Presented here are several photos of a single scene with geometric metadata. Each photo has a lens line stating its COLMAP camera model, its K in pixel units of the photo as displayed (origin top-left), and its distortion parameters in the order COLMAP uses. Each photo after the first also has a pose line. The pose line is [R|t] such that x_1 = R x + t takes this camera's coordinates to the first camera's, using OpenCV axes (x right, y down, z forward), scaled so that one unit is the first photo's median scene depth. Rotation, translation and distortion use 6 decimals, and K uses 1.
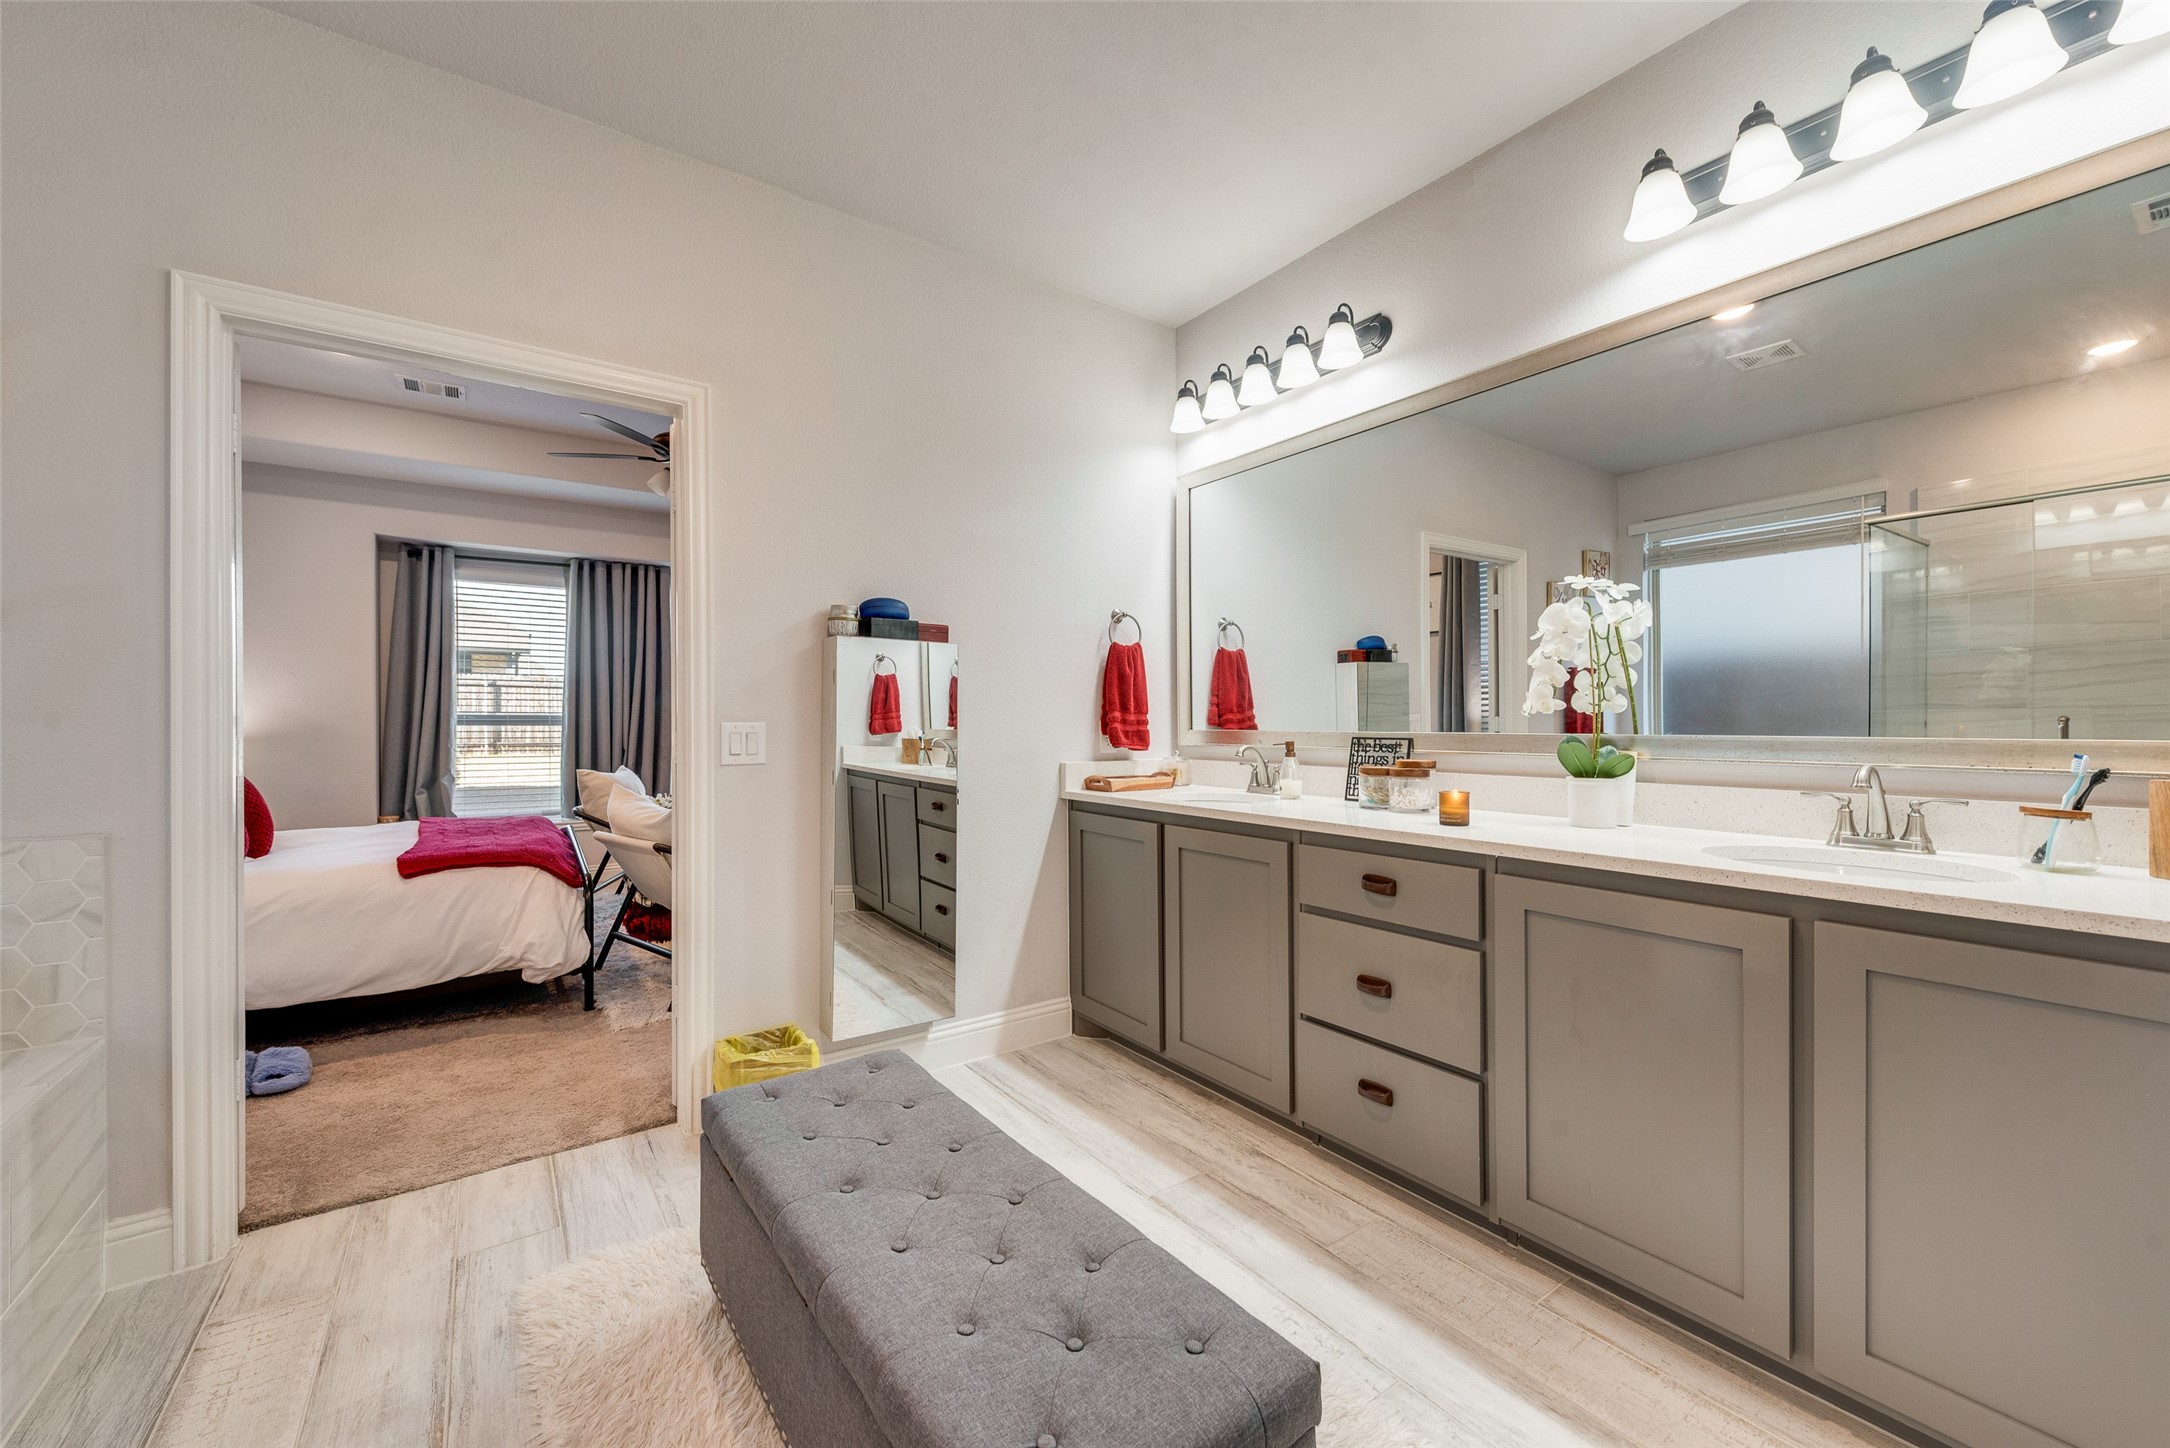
lens RADIAL K [[861.9, 0, 1077.1], [0, 861.9, 721.6], [0, 0, 1]] dist [-0.000097, -0.000070]
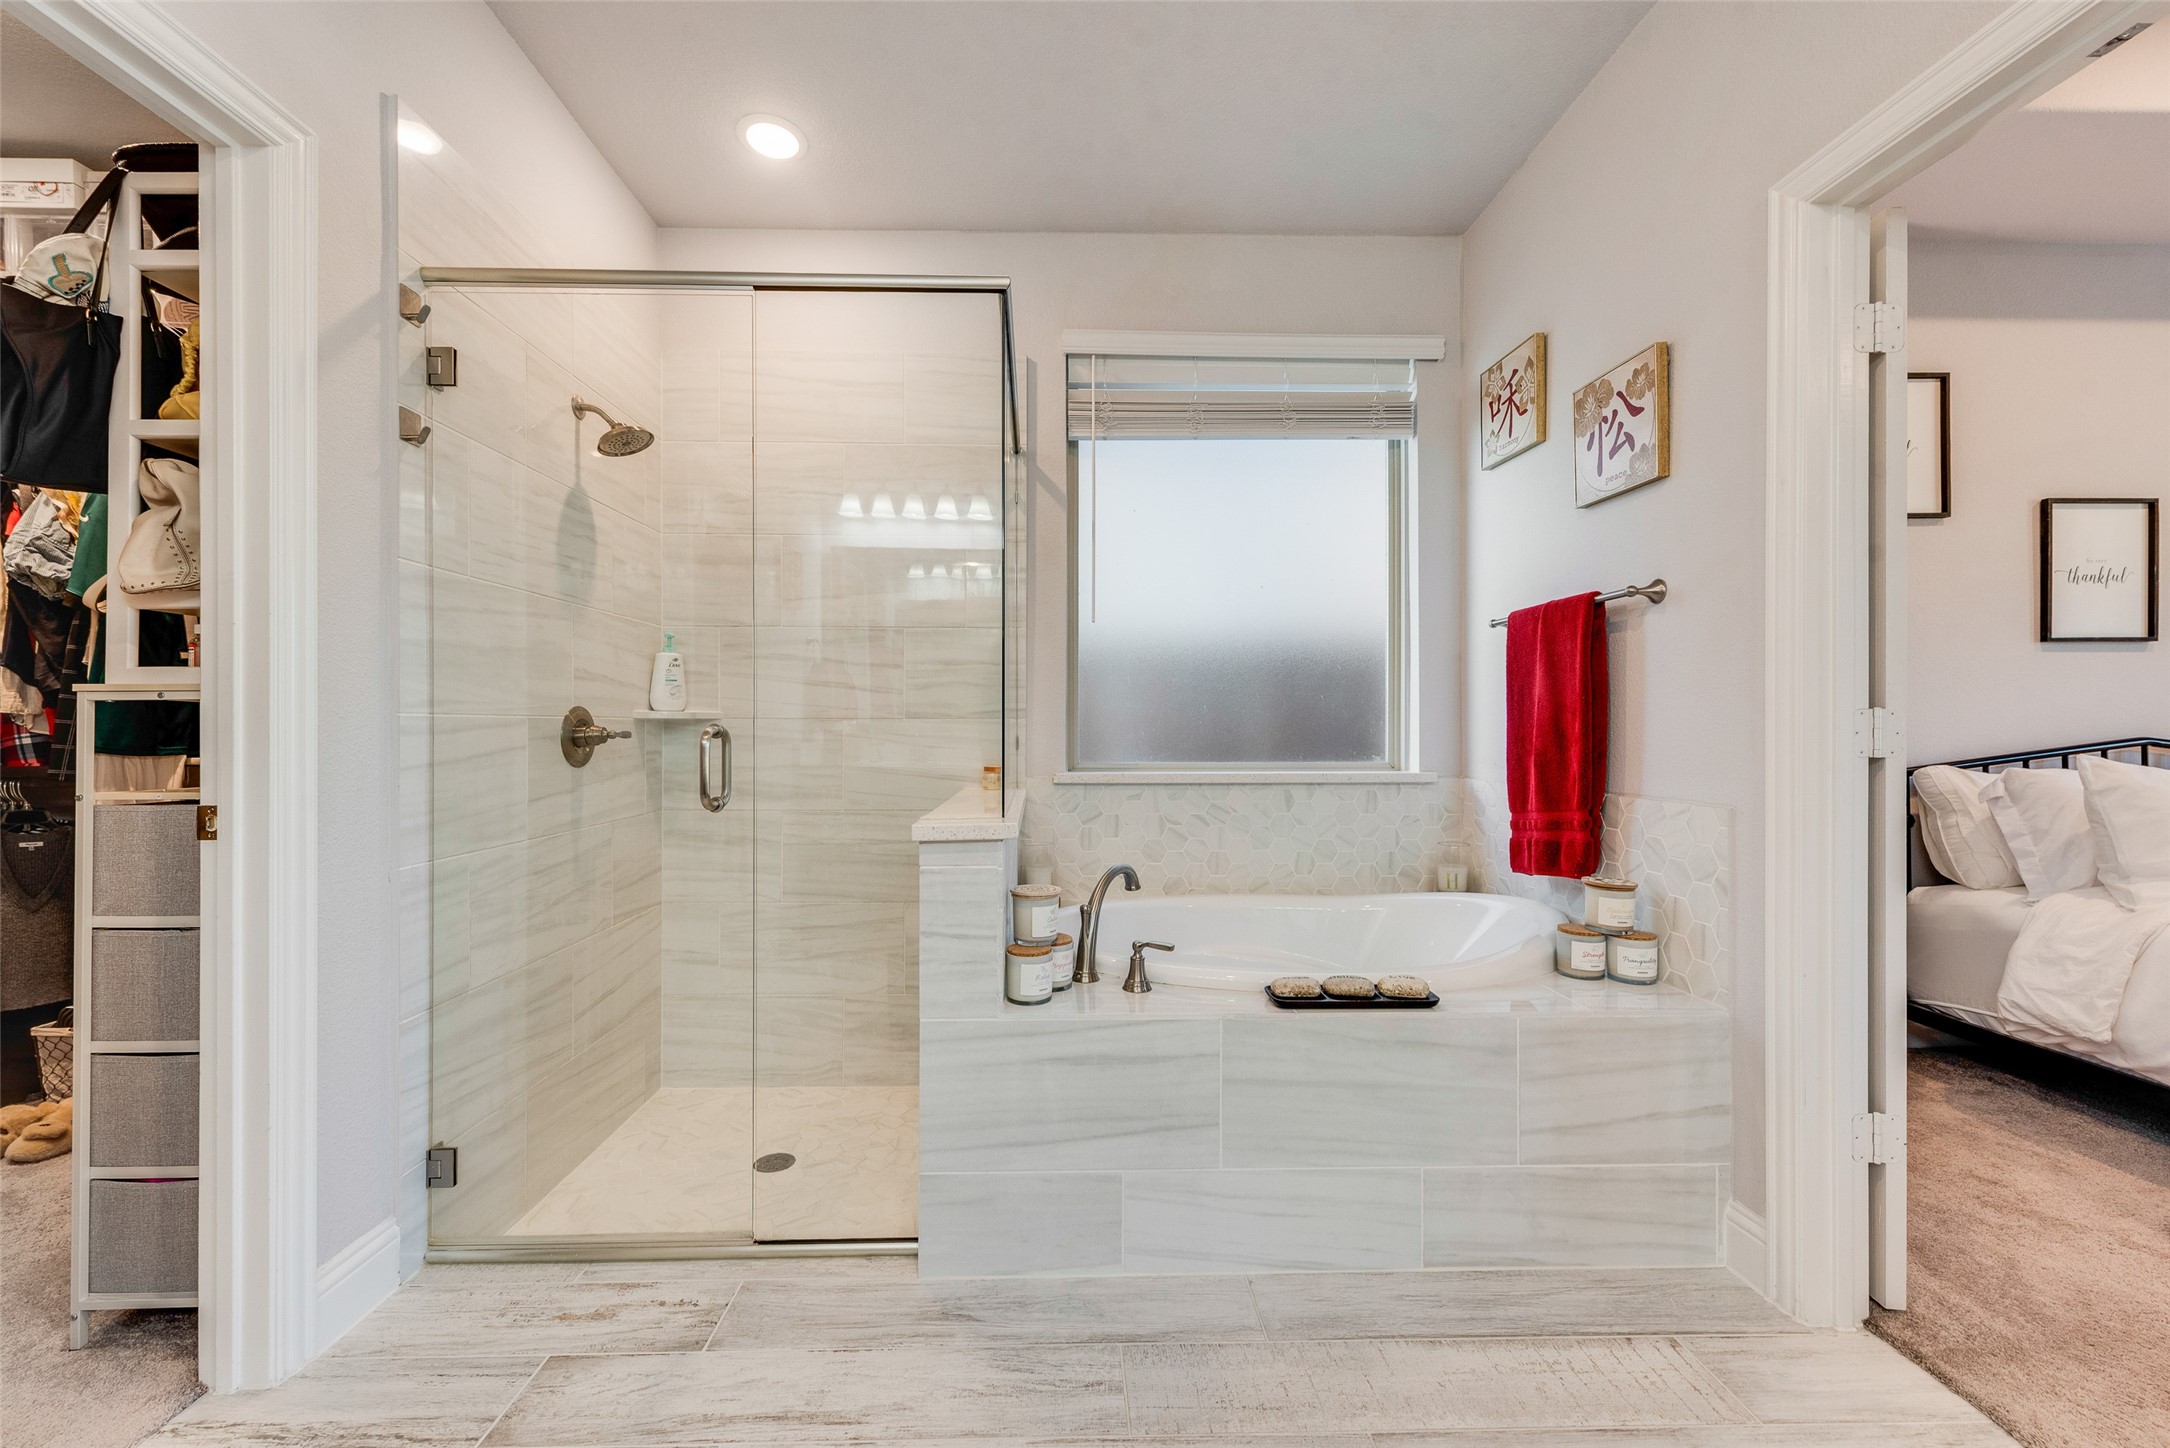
lens RADIAL K [[861.9, 0, 1073.4], [0, 861.9, 726.9], [0, 0, 1]] dist [-0.000097, -0.000070]
pose [[-0.553594, 0.002105, -0.832784, 0.113942], [0.002820, 0.999996, 0.000654, 0.037344], [0.832782, -0.001986, -0.553597, 0.923474]]
